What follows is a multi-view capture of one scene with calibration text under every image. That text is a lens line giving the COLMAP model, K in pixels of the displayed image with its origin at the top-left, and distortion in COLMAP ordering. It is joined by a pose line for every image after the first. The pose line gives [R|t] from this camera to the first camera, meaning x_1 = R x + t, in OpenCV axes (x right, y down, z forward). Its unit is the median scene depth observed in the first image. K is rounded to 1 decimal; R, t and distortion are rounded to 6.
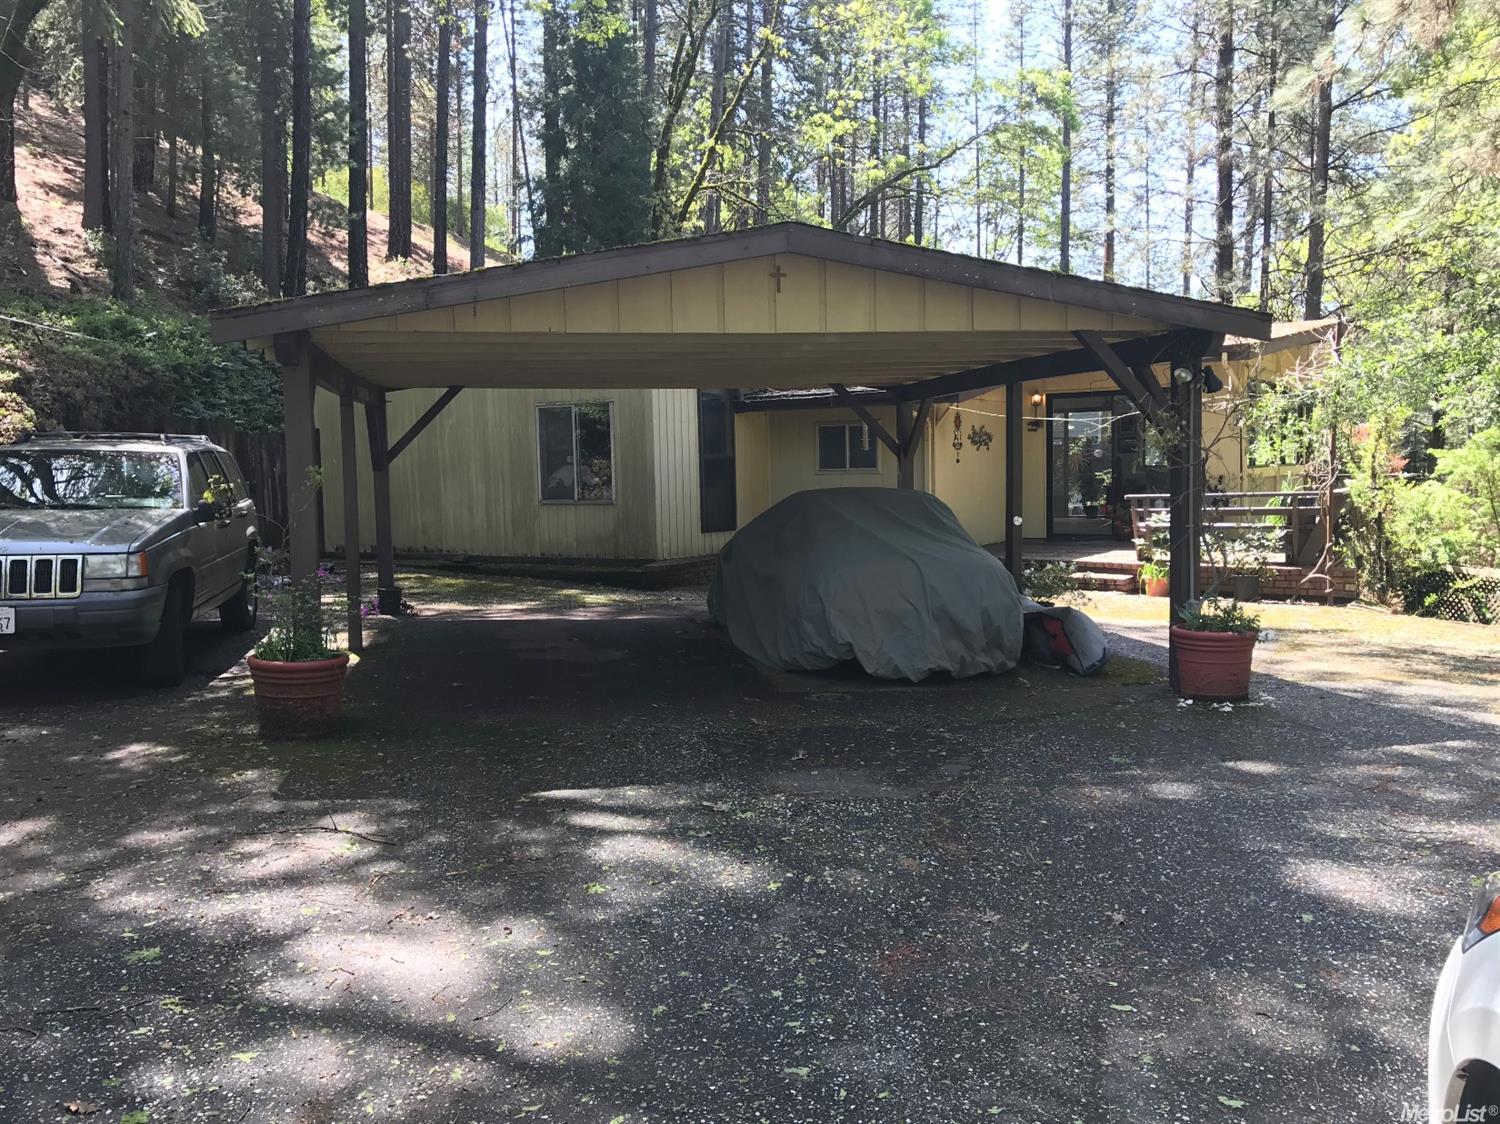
lens RADIAL K [[1238.9, 0, 750.0], [0, 1238.9, 562.0], [0, 0, 1]] dist [0.034406, -0.063912]
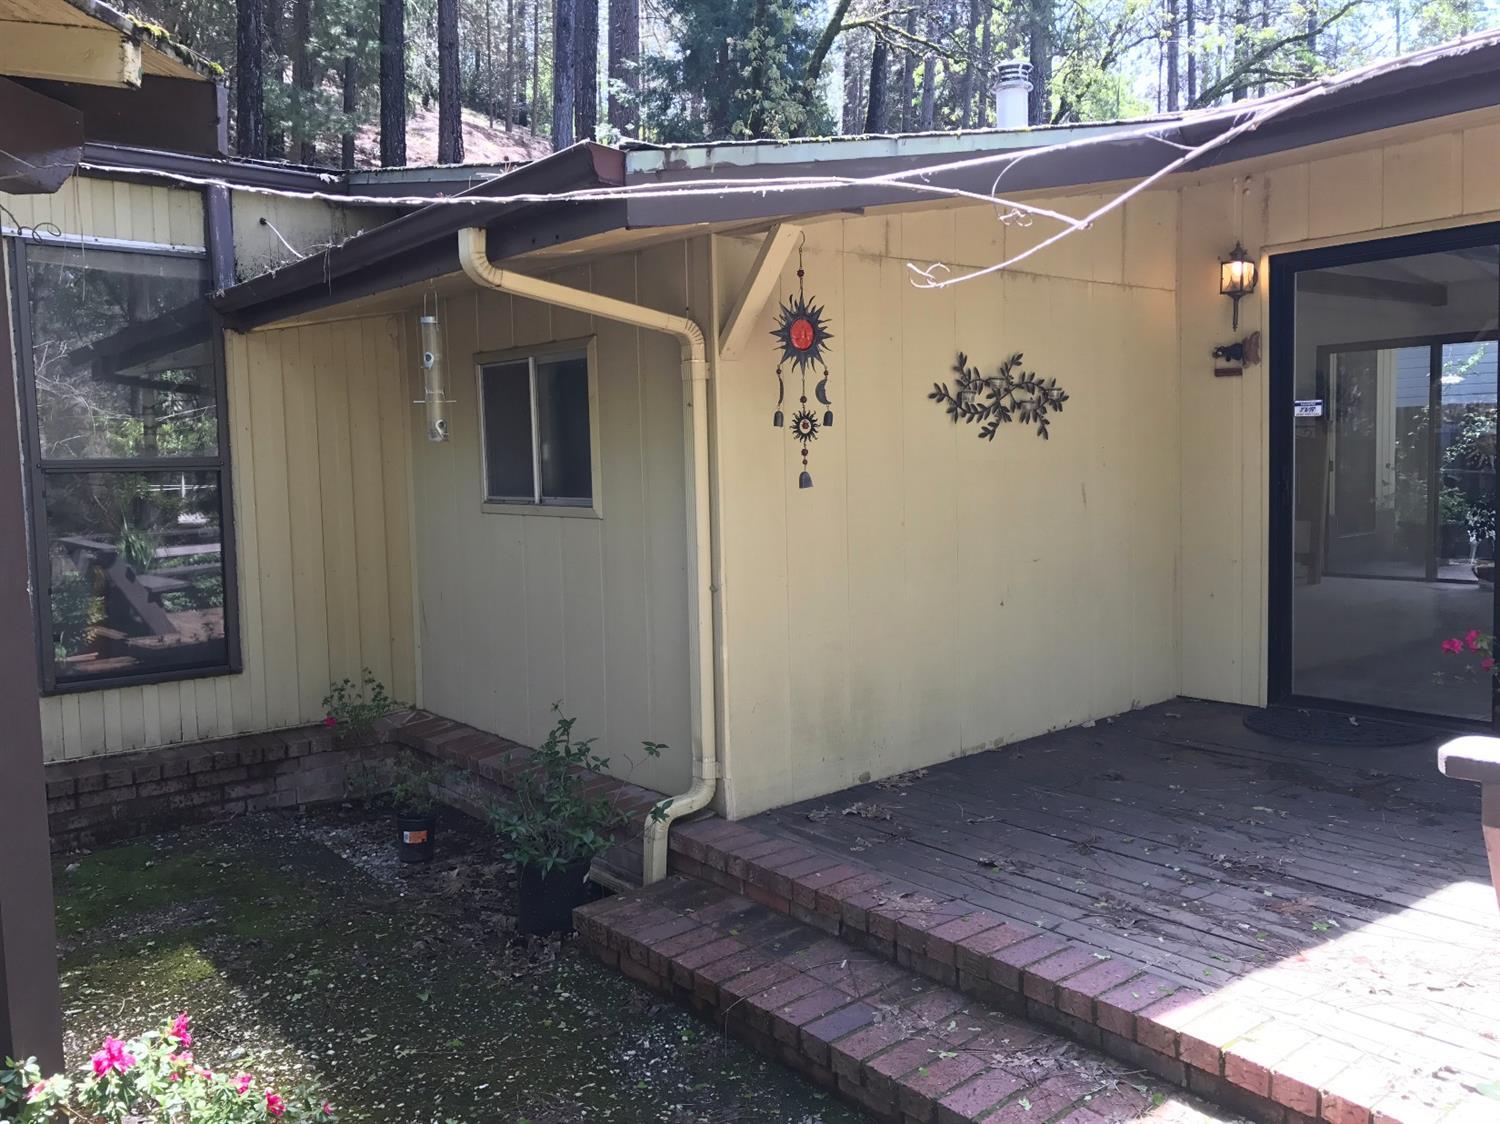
lens RADIAL K [[1238.9, 0, 750.0], [0, 1238.9, 562.0], [0, 0, 1]] dist [0.034406, -0.063912]
pose [[0.952156, 0.022619, -0.304775, 0.219015], [-0.017449, 0.999654, 0.019678, -0.063164], [0.305115, -0.013418, 0.952221, 0.678579]]
